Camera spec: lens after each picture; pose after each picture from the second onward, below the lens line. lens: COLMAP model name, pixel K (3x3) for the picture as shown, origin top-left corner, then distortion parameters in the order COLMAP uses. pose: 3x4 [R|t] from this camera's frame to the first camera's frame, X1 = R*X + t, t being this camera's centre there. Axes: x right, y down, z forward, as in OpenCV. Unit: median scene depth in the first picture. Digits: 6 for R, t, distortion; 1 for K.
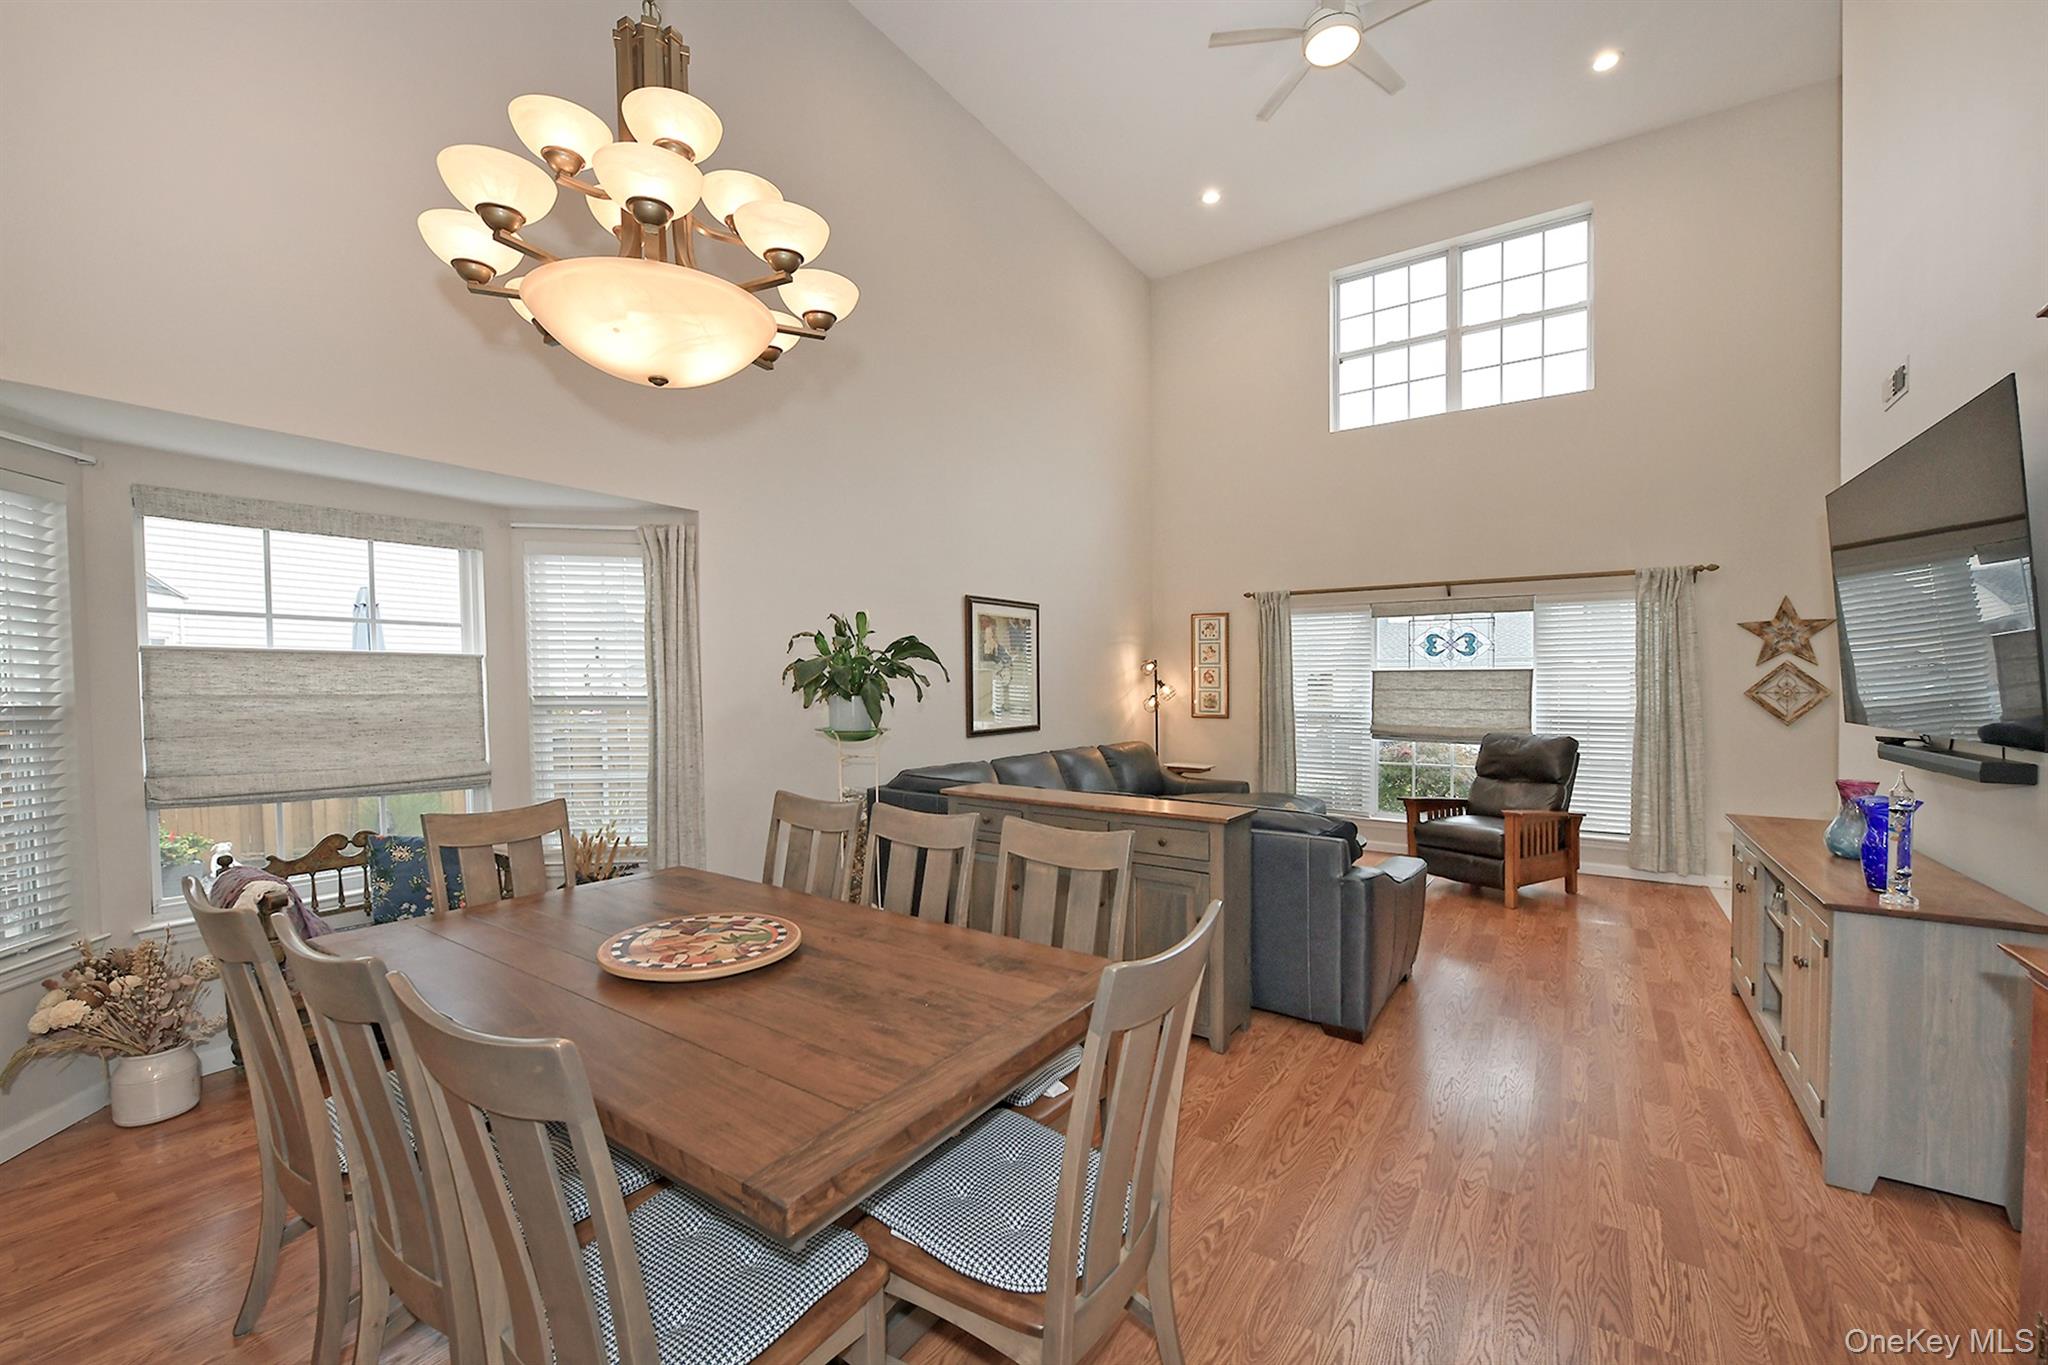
lens RADIAL K [[823.7, 0, 1104.4], [0, 823.7, 711.0], [0, 0, 1]] dist [-0.014394, 0.001486]
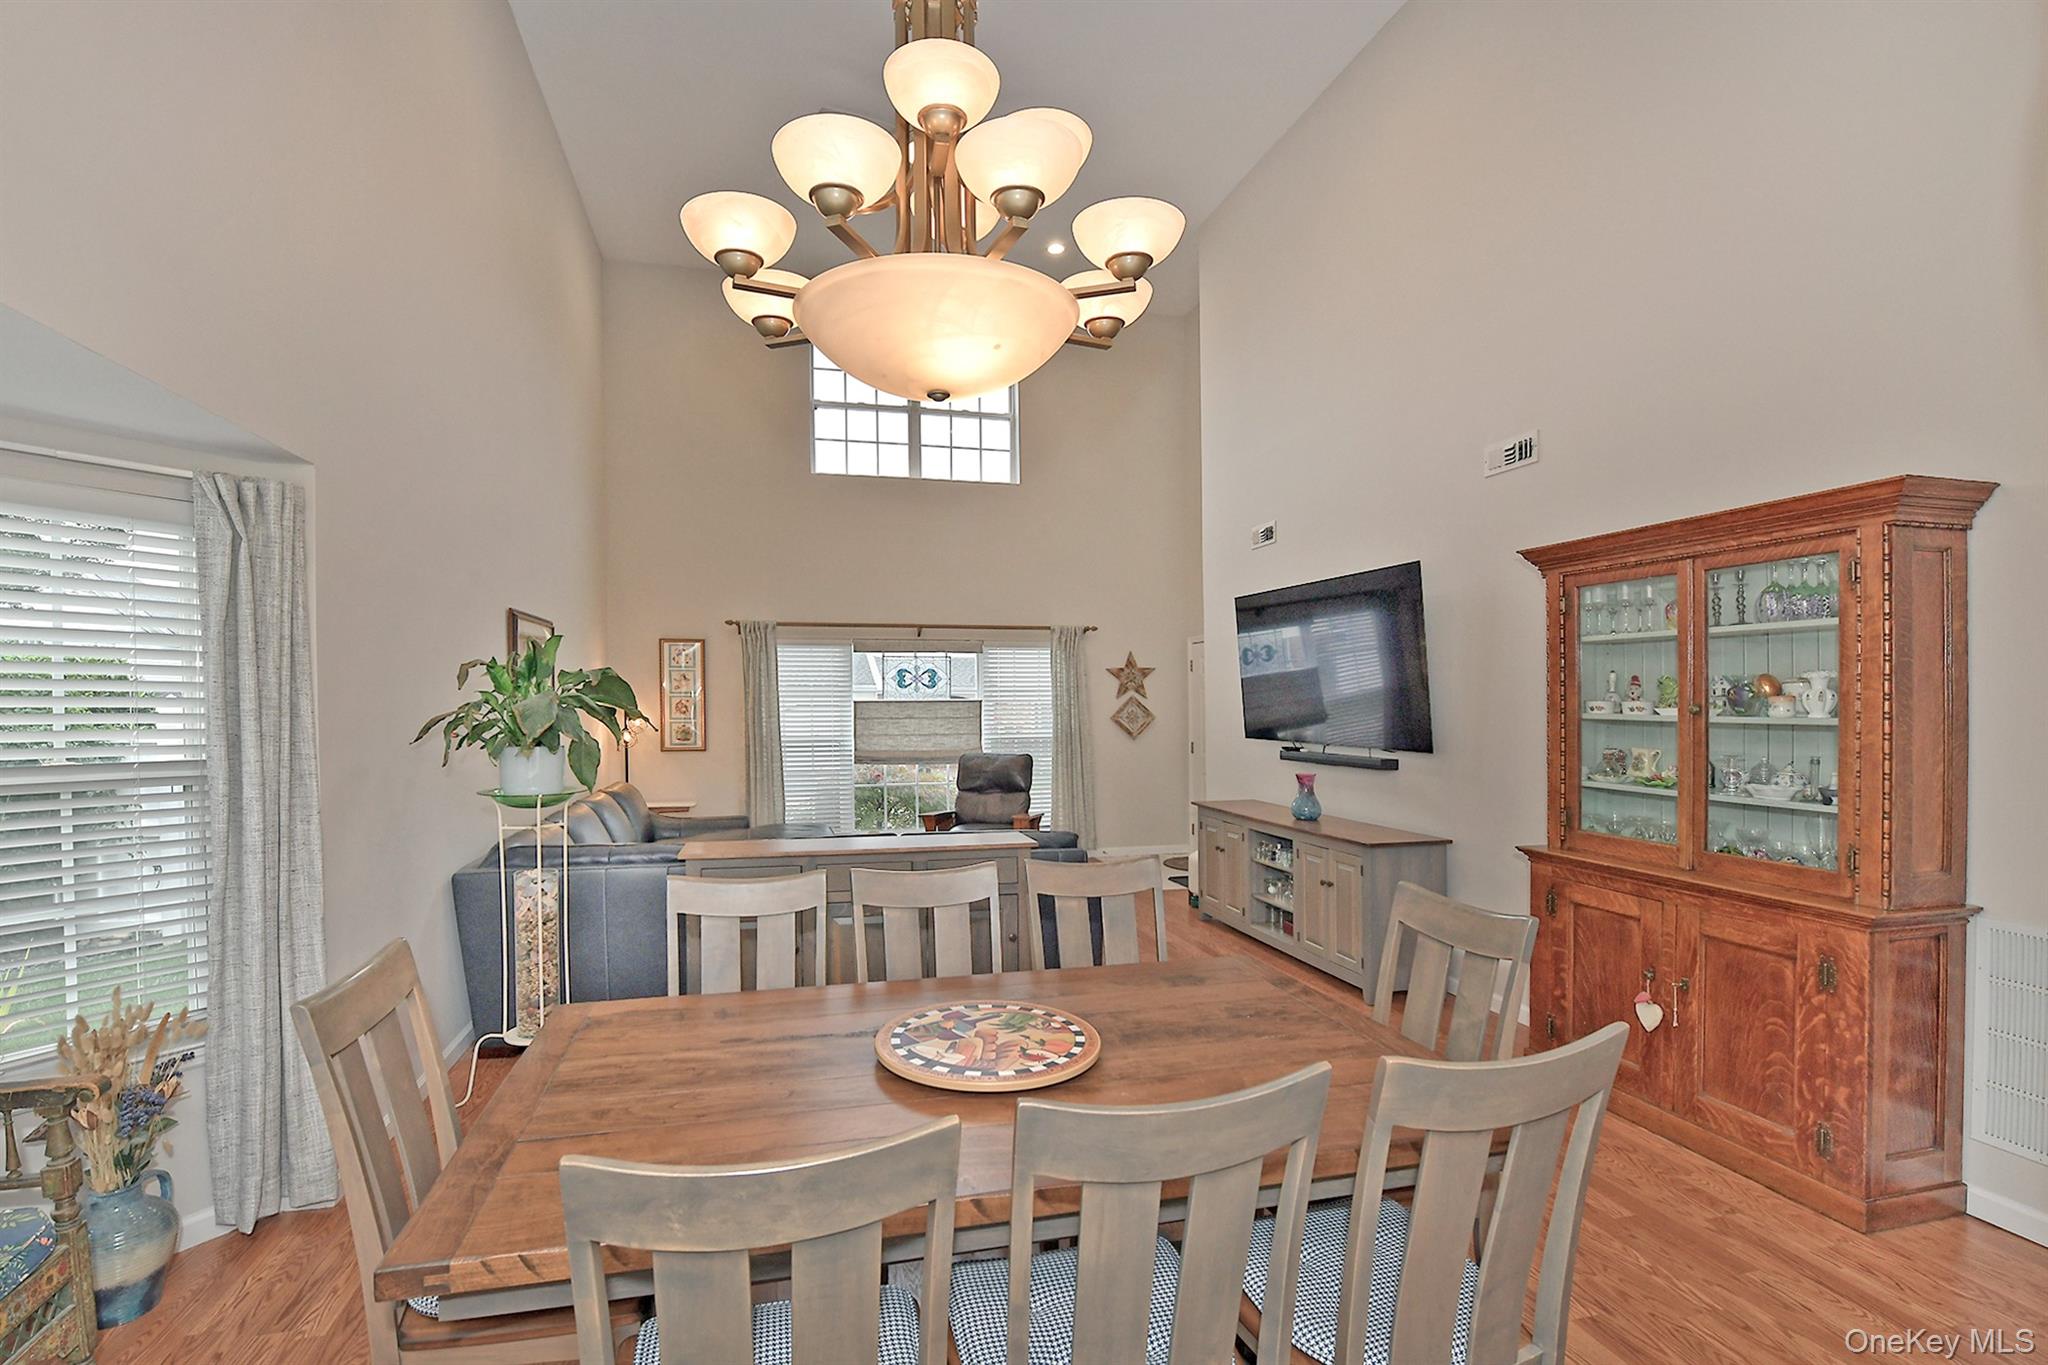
lens RADIAL K [[853.7, 0, 953.3], [0, 853.7, 705.7], [0, 0, 1]] dist [-0.011784, 0.000219]
pose [[0.715468, -0.006441, 0.698616, -0.417062], [0.027326, 0.999450, -0.018771, -0.021454], [-0.698111, 0.032521, 0.715250, 0.130851]]
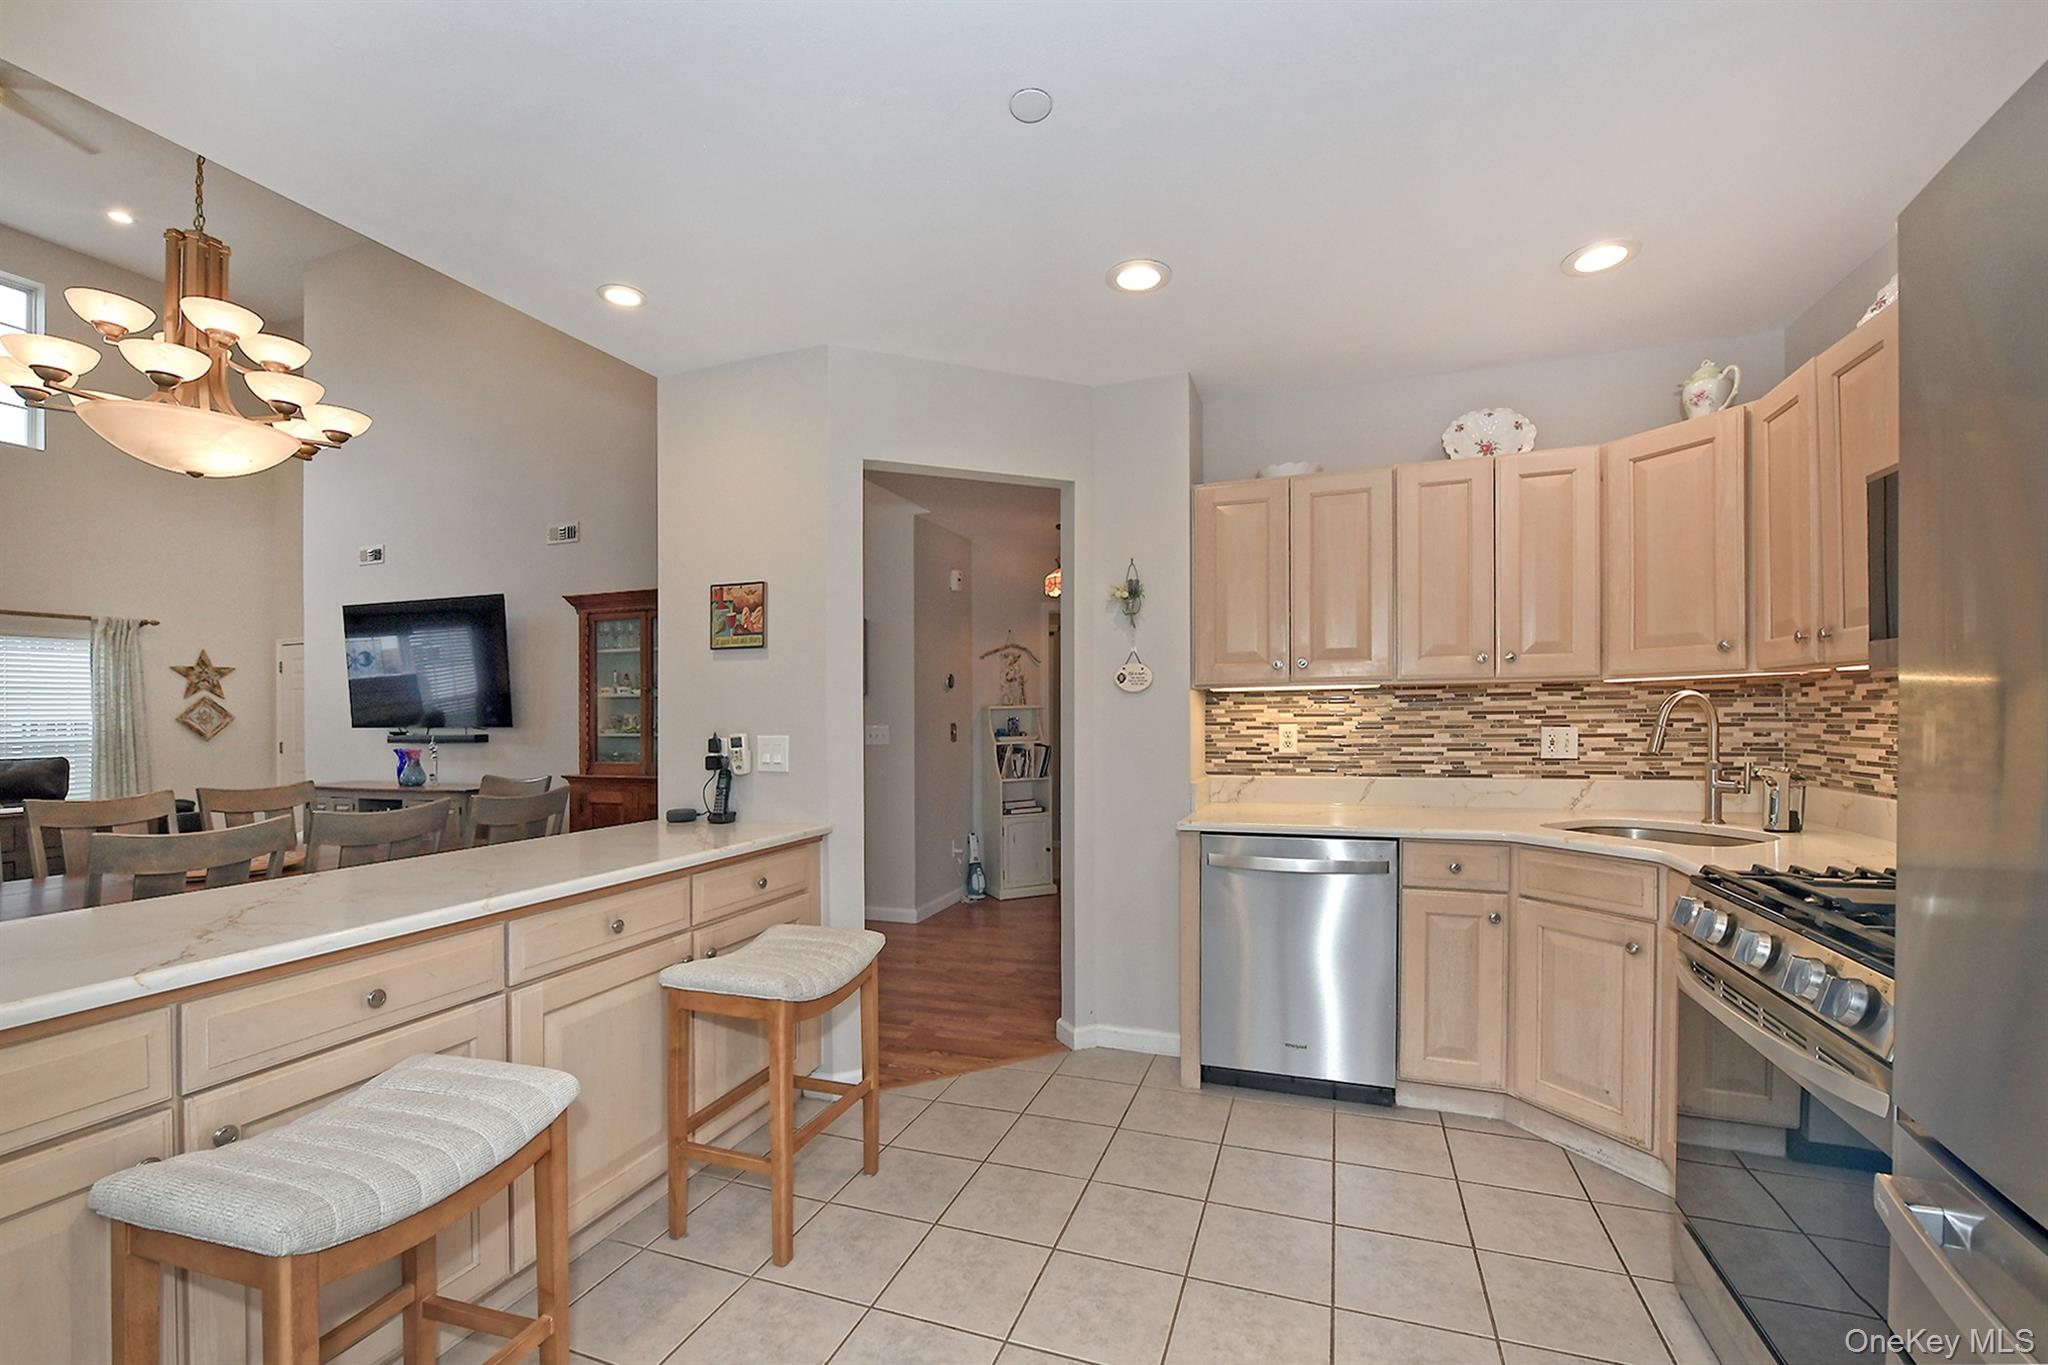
lens RADIAL K [[864.5, 0, 1012.7], [0, 864.5, 693.2], [0, 0, 1]] dist [-0.005771, 0.000130]
pose [[-0.211793, 0.023884, 0.977023, -0.830045], [0.053520, 0.998485, -0.012807, 0.025350], [-0.975848, 0.049578, -0.212750, -0.026012]]
